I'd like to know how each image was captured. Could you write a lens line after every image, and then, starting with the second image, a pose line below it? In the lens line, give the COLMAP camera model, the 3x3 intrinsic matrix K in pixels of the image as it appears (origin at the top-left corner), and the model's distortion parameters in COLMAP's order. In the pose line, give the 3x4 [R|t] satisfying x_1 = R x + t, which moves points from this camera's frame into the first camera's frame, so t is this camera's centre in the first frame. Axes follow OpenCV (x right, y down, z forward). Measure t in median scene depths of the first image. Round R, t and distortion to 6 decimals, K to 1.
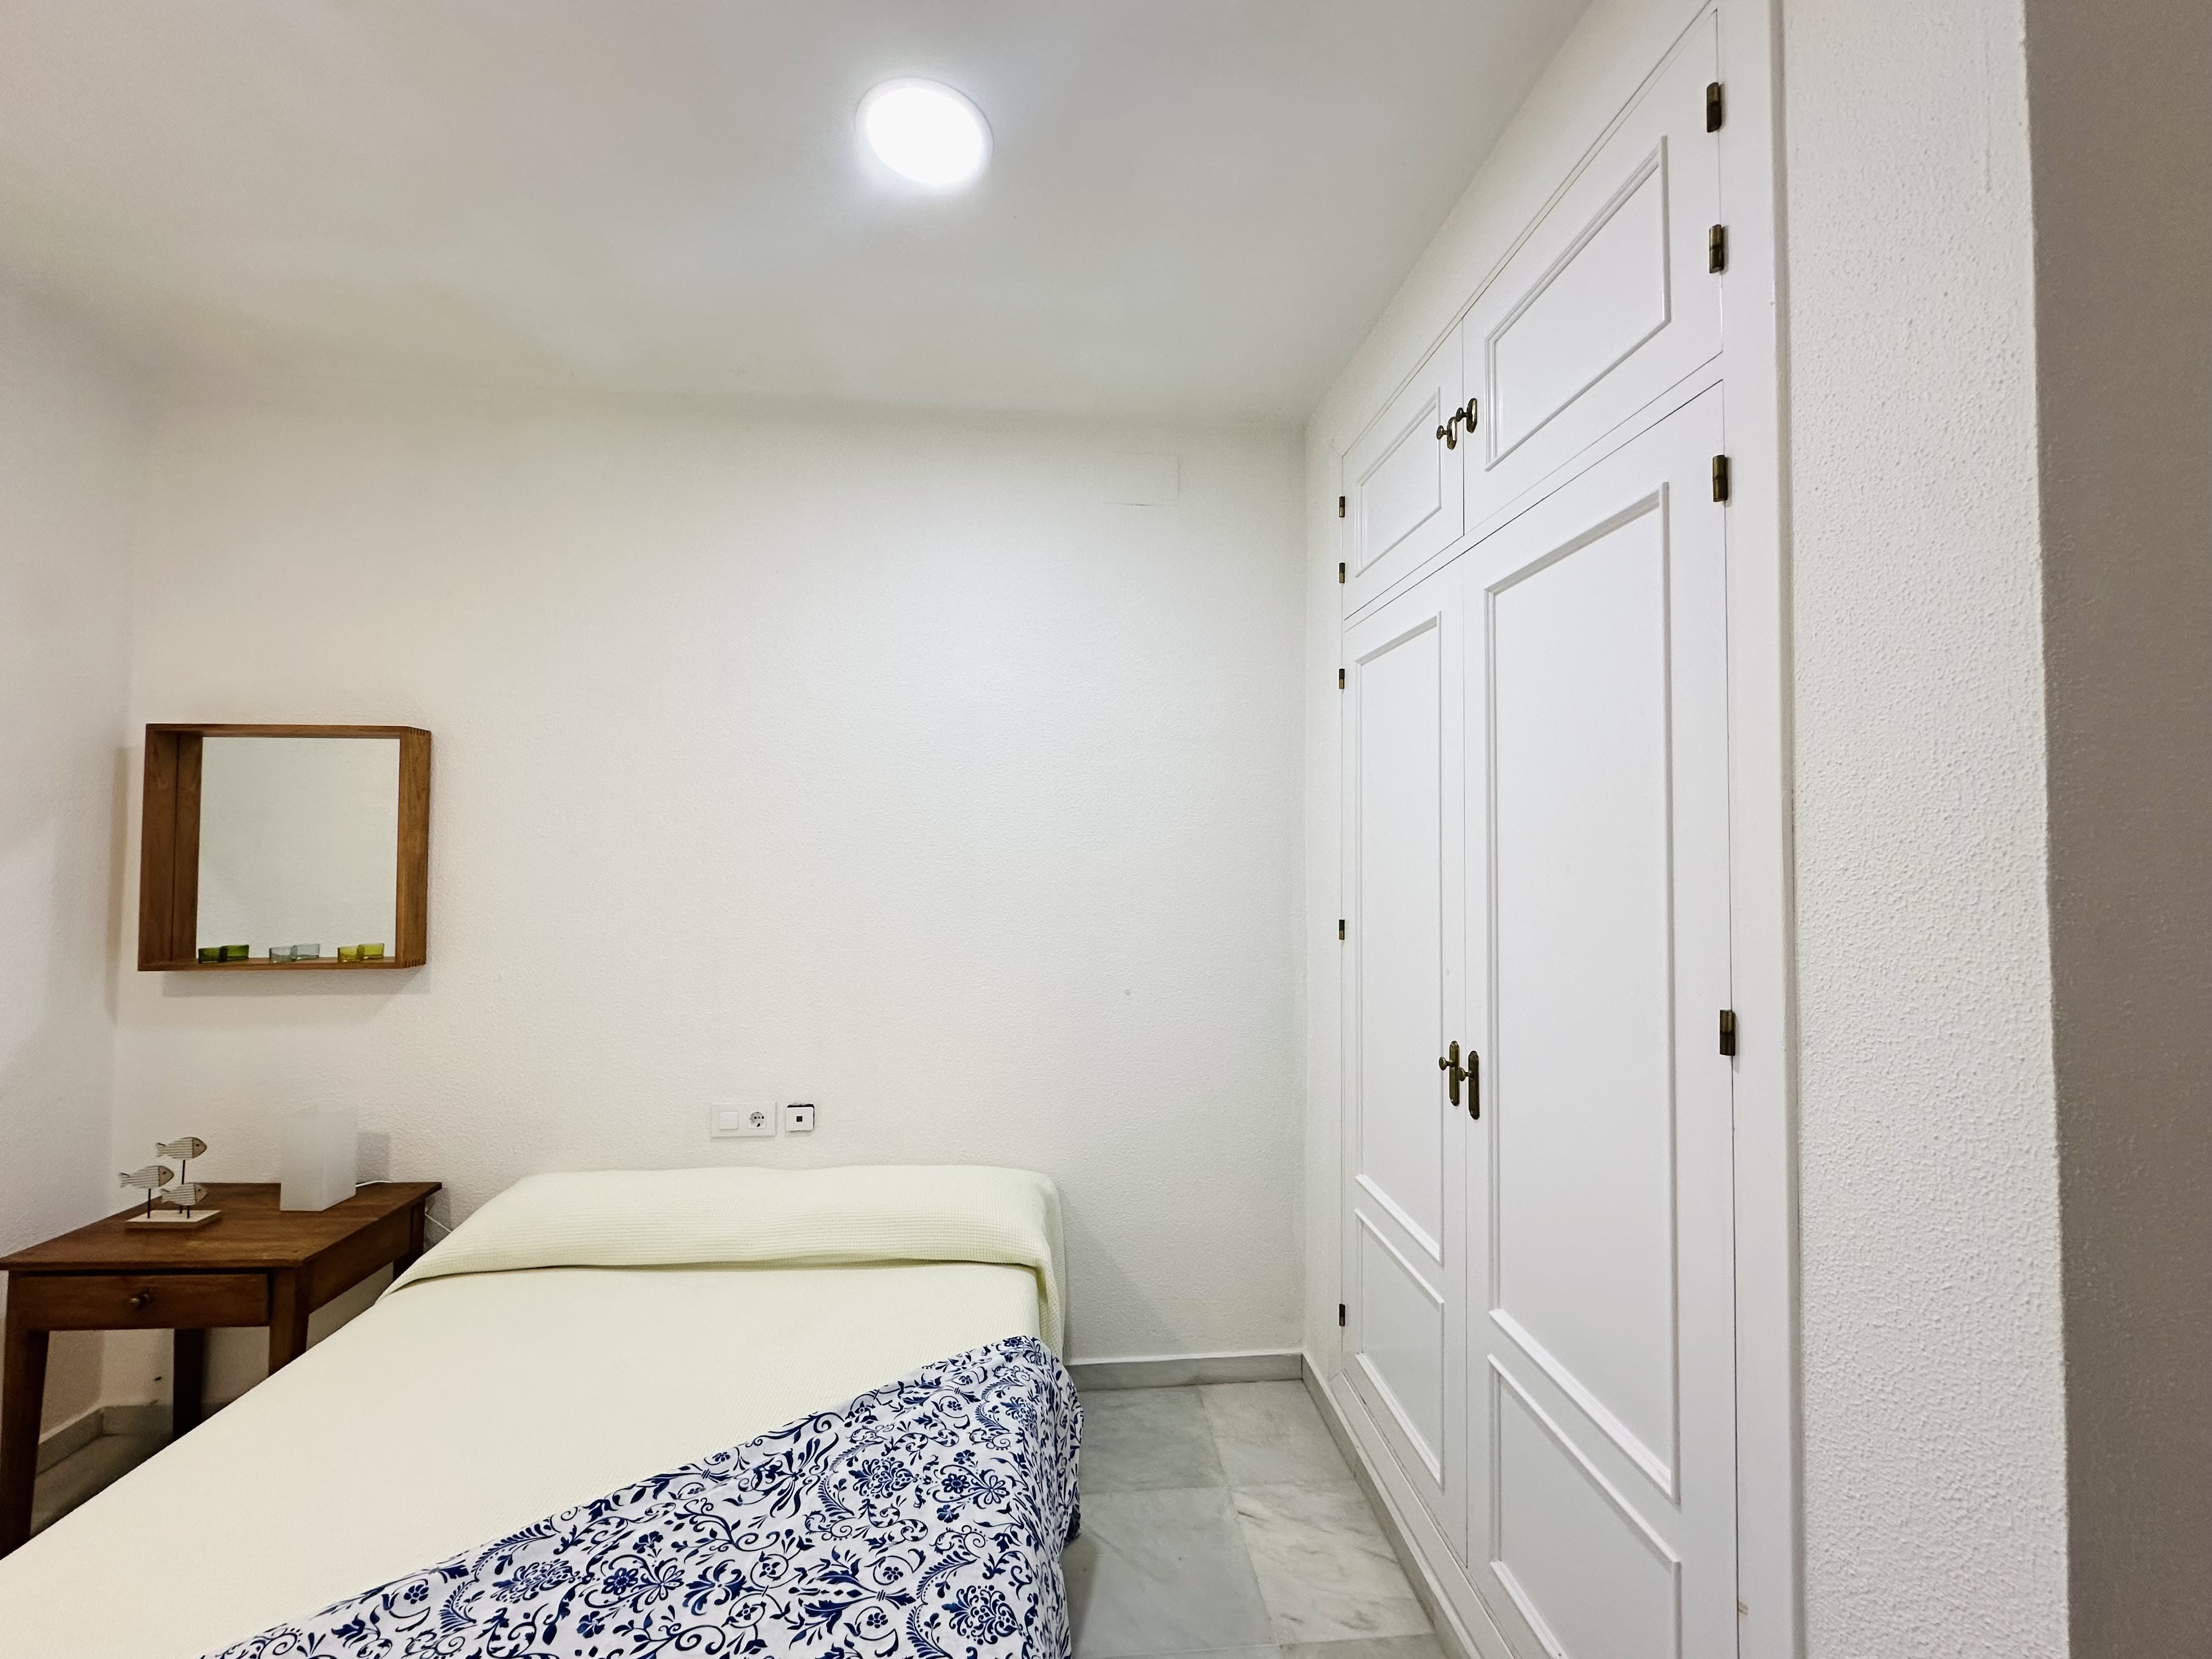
lens RADIAL K [[886.6, 0, 1100.1], [0, 886.6, 823.9], [0, 0, 1]] dist [-0.004191, 0.000617]
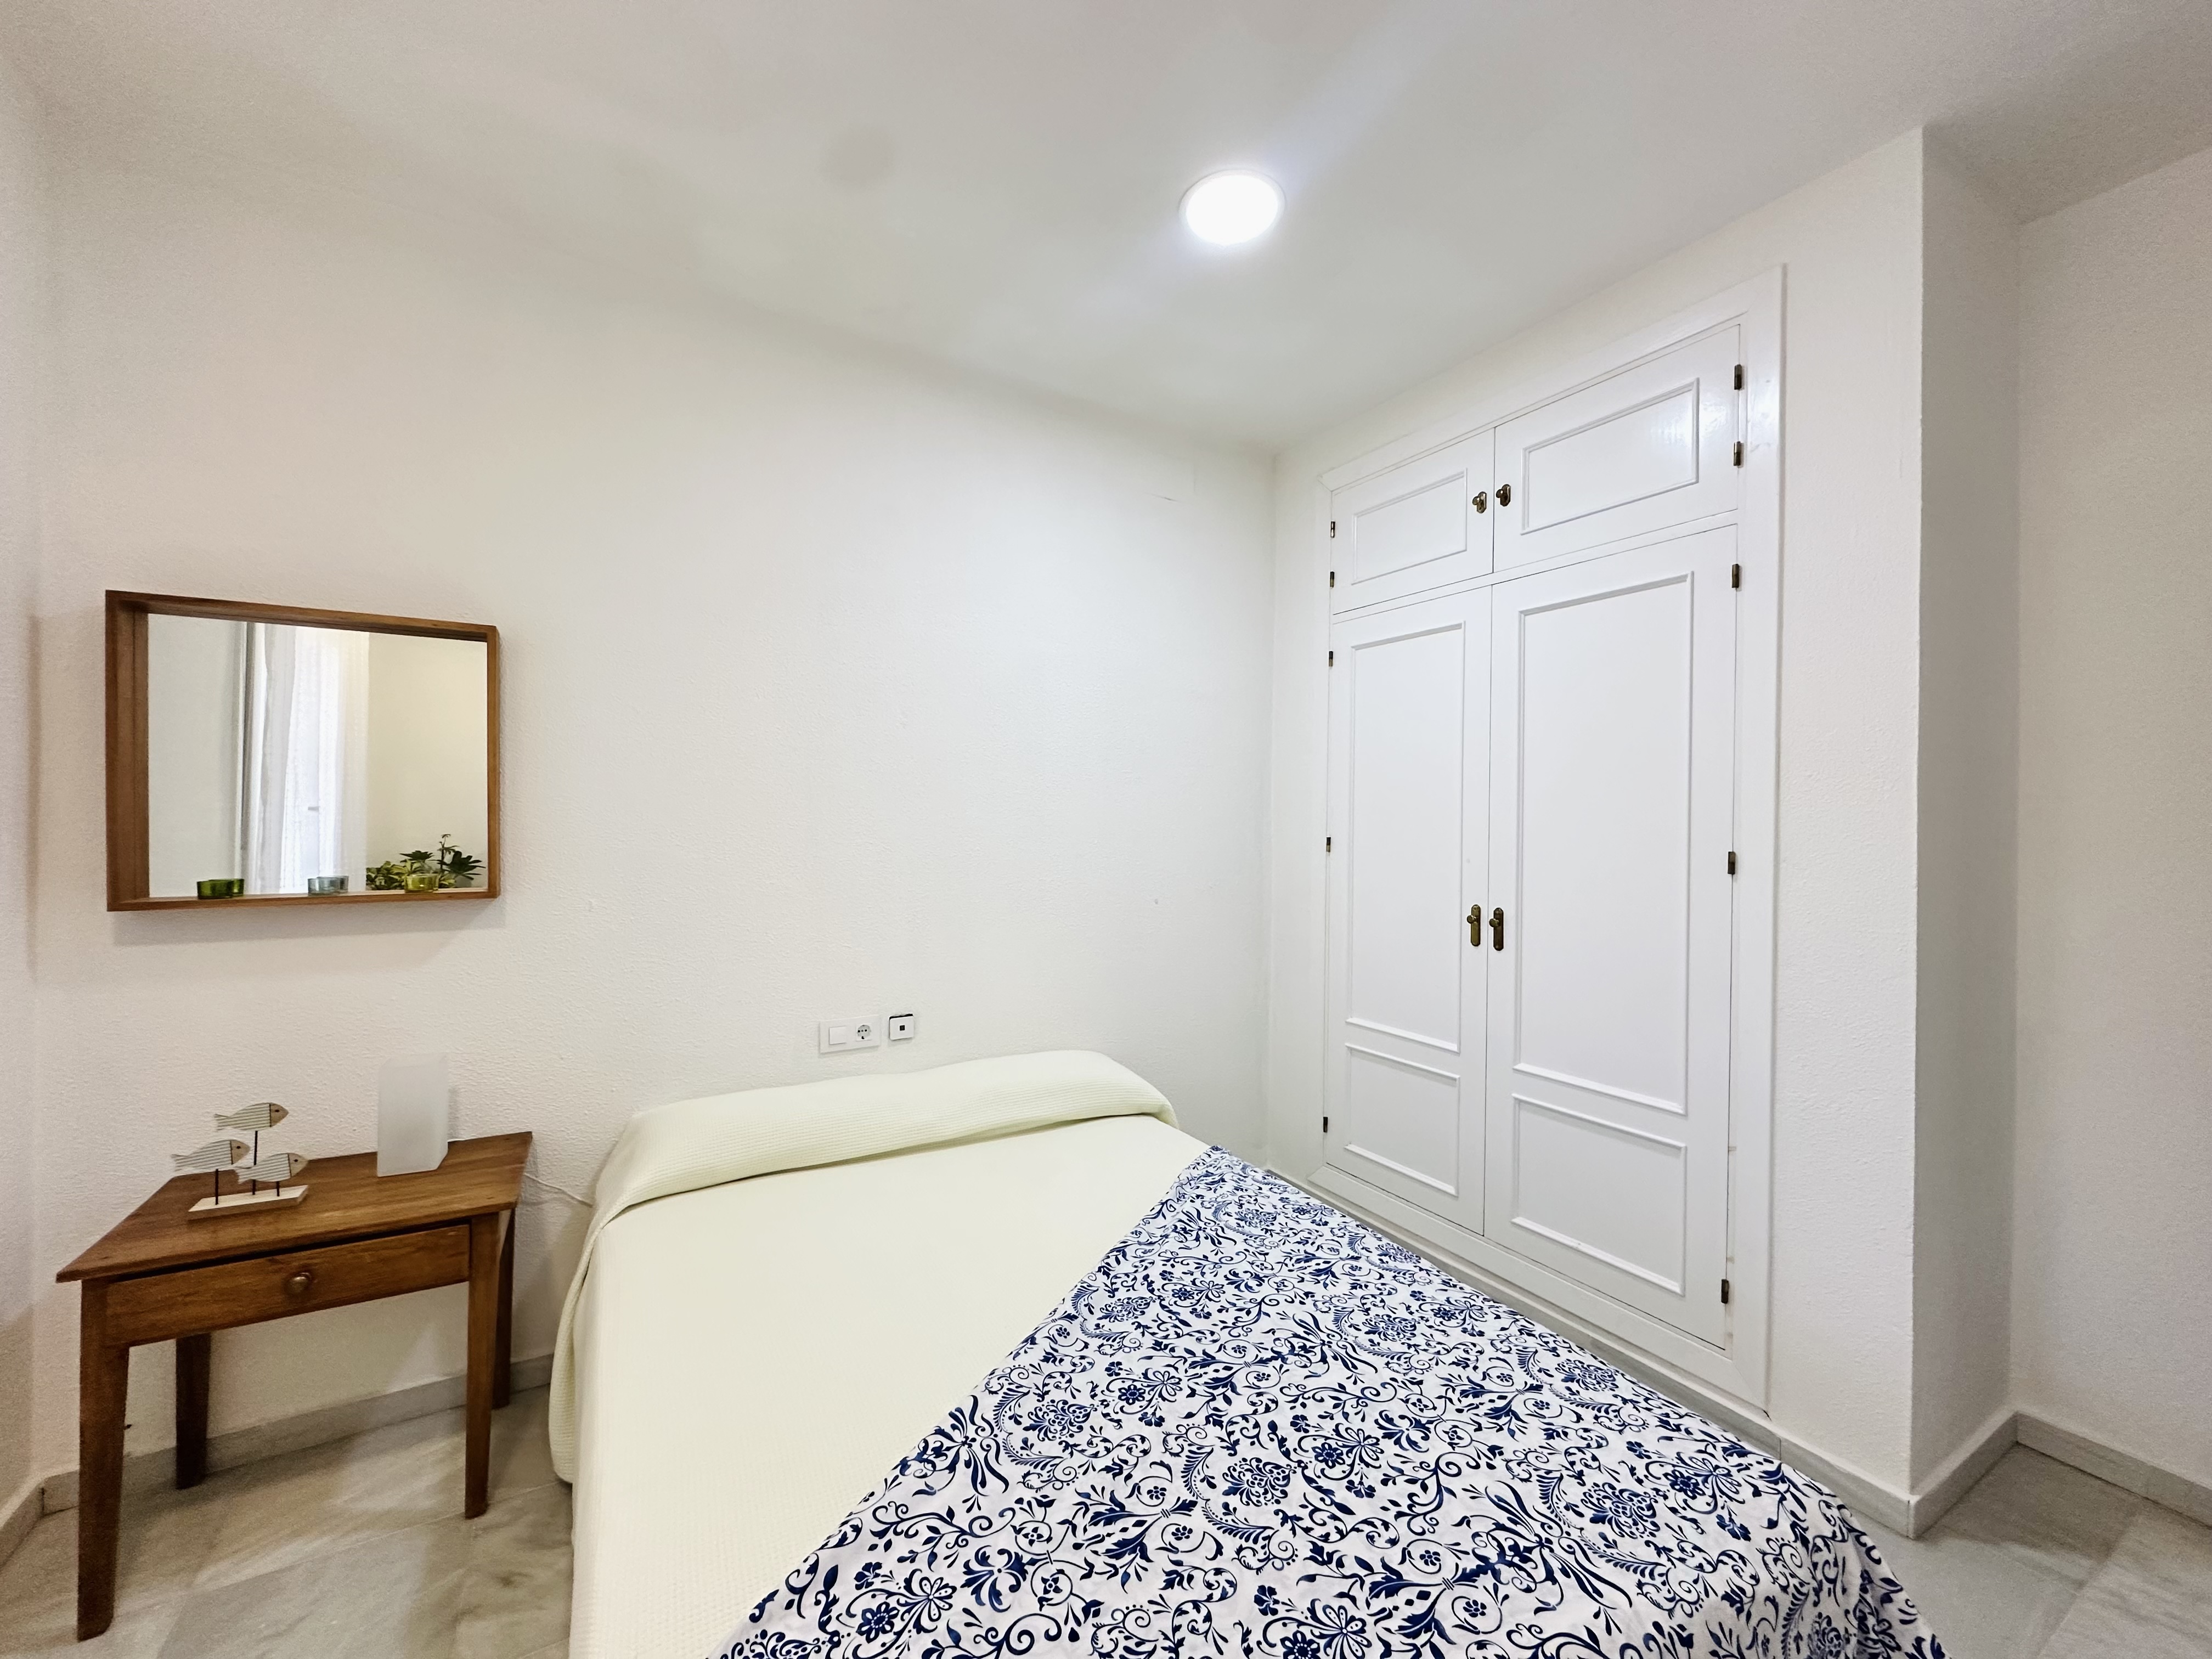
lens RADIAL K [[886.6, 0, 1103.4], [0, 886.6, 824.6], [0, 0, 1]] dist [-0.004191, 0.000617]
pose [[0.900755, 0.000759, 0.434327, -0.710165], [-0.017012, 0.999293, 0.033536, 0.055621], [-0.433994, -0.037597, 0.900131, -0.079327]]
